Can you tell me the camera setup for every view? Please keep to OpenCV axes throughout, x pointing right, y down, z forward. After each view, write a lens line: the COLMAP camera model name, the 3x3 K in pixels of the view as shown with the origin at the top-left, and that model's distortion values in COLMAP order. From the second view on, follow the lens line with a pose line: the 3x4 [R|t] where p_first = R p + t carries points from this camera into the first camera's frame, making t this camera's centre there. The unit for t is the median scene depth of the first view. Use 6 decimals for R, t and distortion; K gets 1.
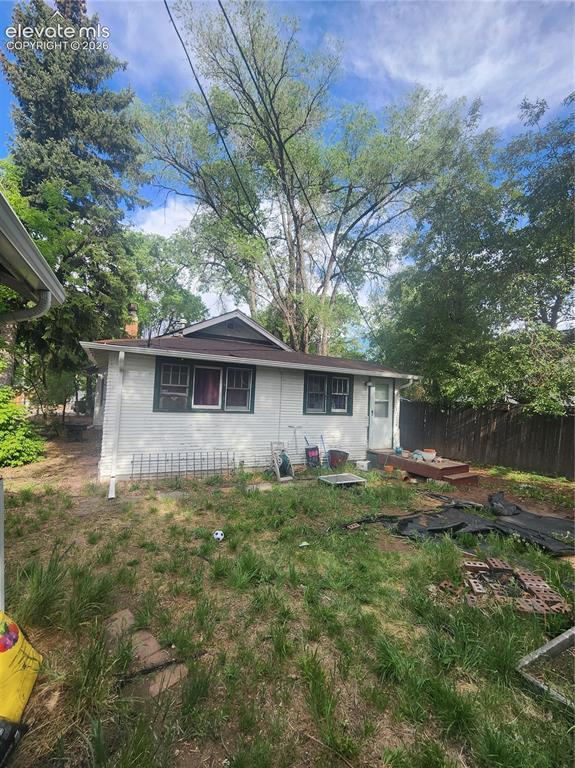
lens RADIAL K [[311.0, 0, 287.5], [0, 311.0, 384.0], [0, 0, 1]] dist [0.000740, 0.000393]
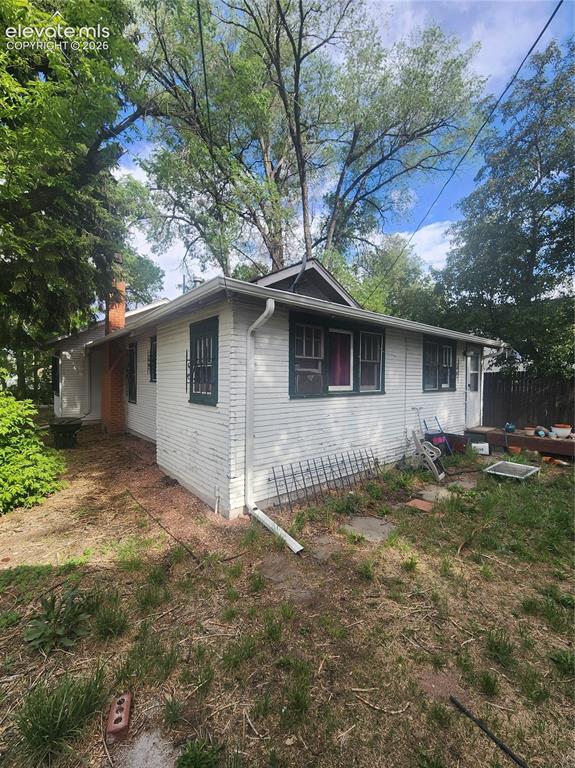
lens RADIAL K [[312.2, 0, 287.5], [0, 312.2, 384.0], [0, 0, 1]] dist [-0.009365, -0.000321]
pose [[0.974309, -0.043767, 0.220922, -0.522936], [0.028375, 0.996974, 0.072370, 0.010241], [-0.223420, -0.064242, 0.972603, 0.343086]]
